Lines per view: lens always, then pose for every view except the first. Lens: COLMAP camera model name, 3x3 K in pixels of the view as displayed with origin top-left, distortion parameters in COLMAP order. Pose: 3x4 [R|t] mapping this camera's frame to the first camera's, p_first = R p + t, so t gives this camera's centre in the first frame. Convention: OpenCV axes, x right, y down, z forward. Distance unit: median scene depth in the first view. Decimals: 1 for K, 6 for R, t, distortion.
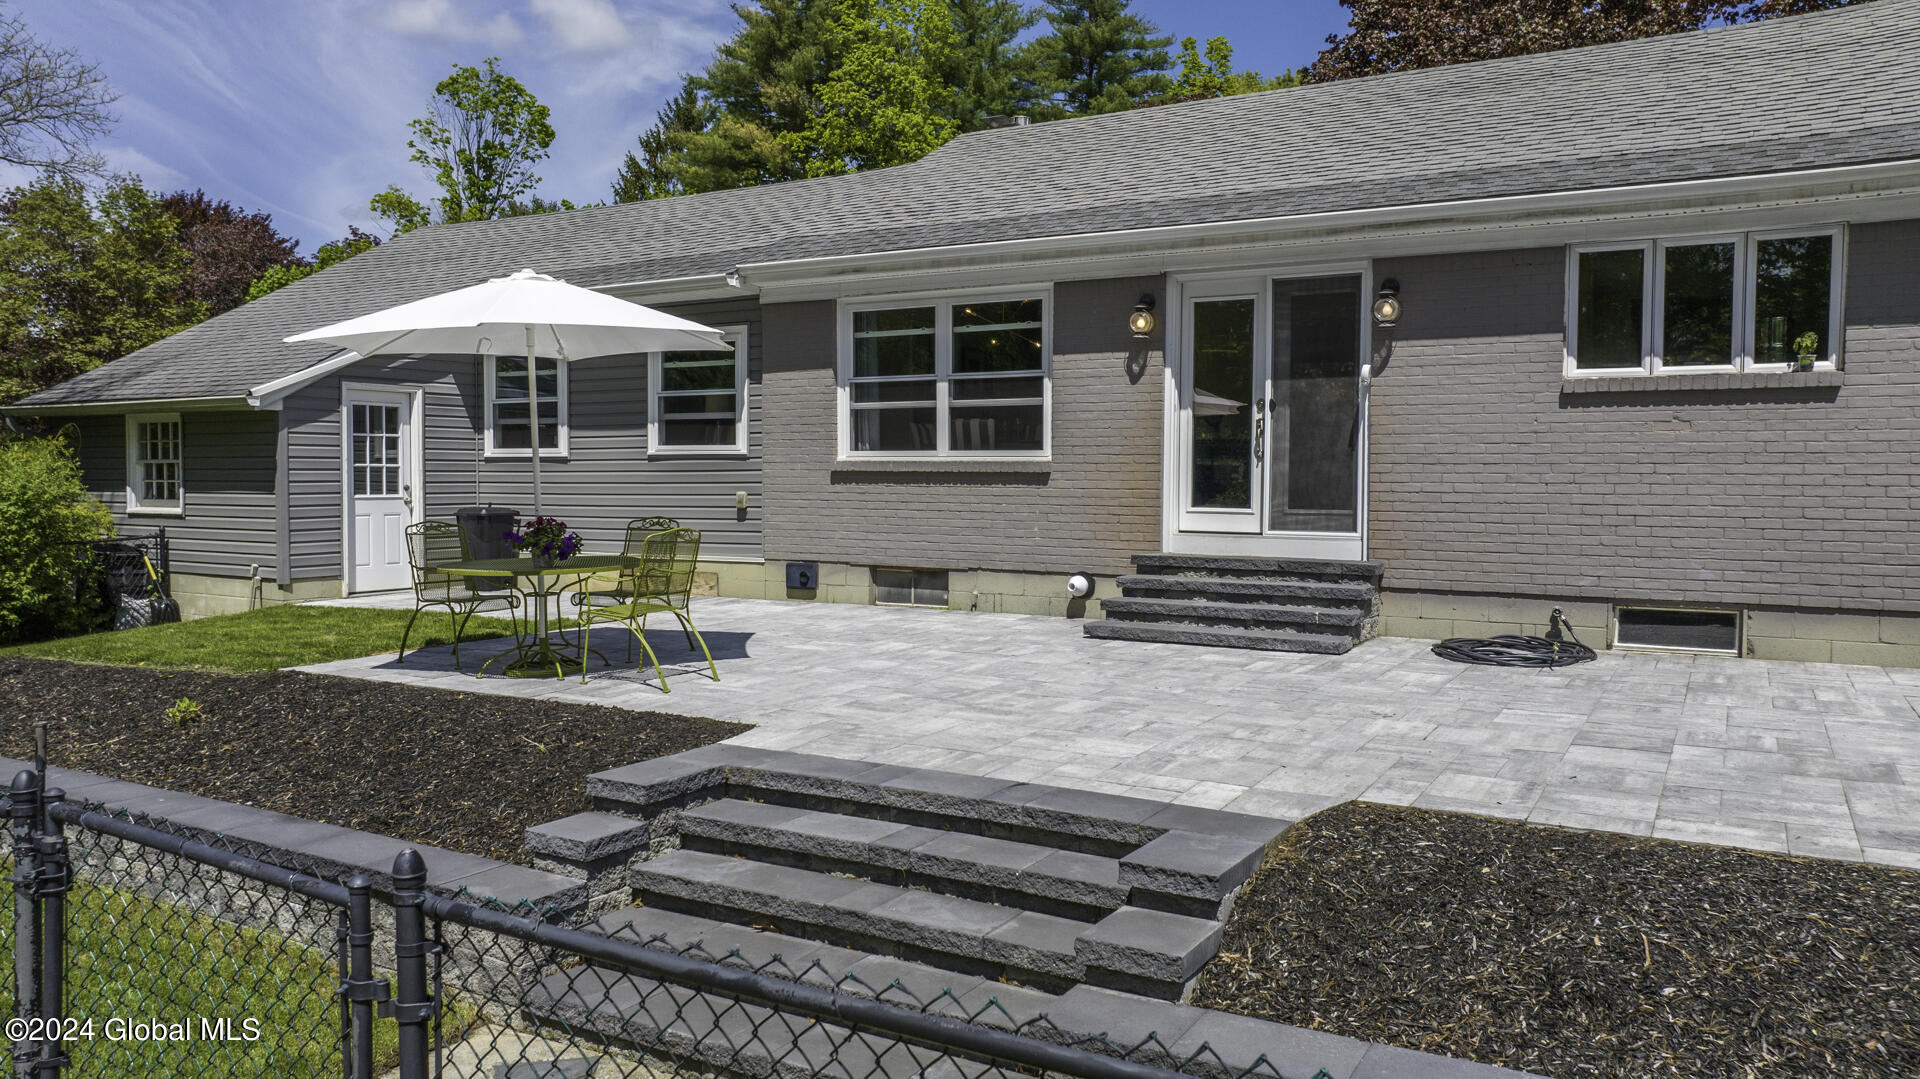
lens RADIAL K [[1348.2, 0, 962.4], [0, 1348.2, 531.5], [0, 0, 1]] dist [-0.037383, 0.034625]
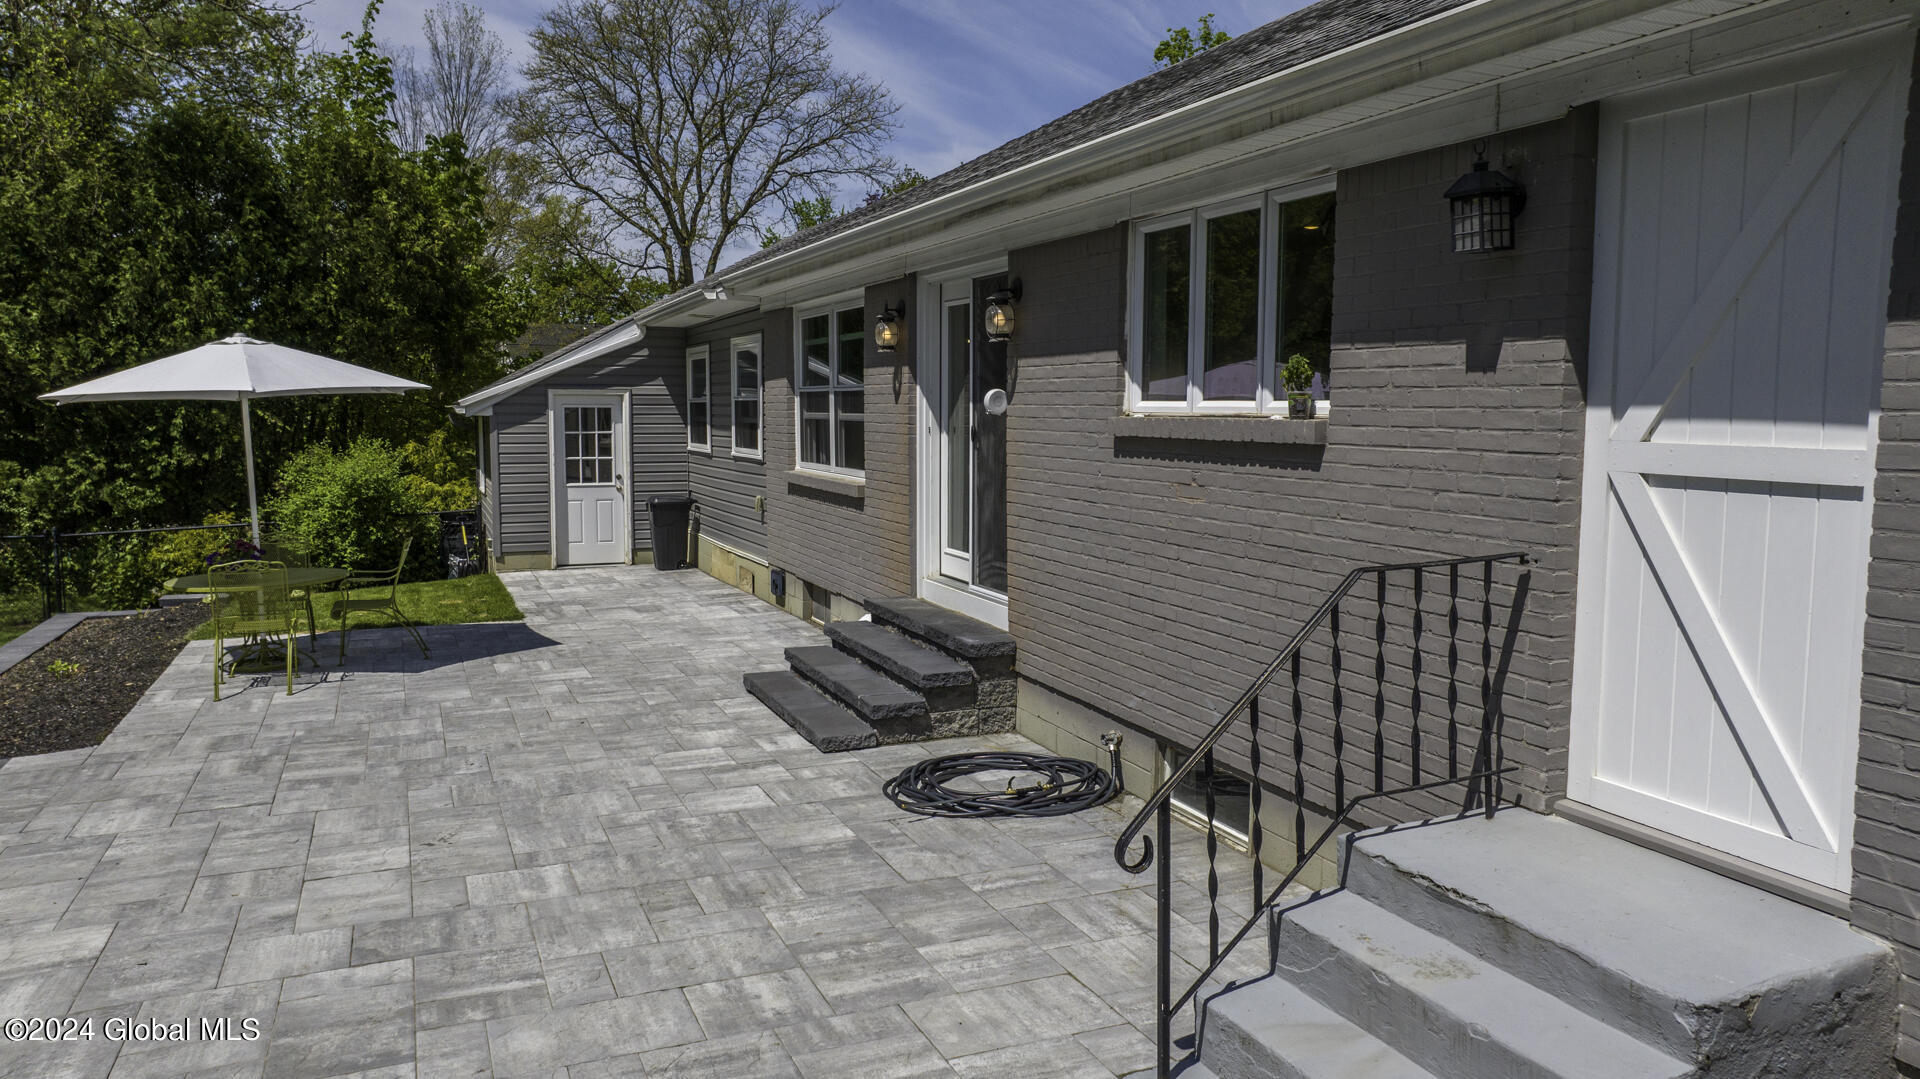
lens RADIAL K [[1348.2, 0, 966.2], [0, 1348.2, 522.4], [0, 0, 1]] dist [-0.037383, 0.034625]
pose [[0.799535, 0.049838, -0.598548, 0.661422], [-0.024531, 0.998430, 0.050366, -0.074198], [0.600118, -0.025586, 0.799502, 0.308769]]
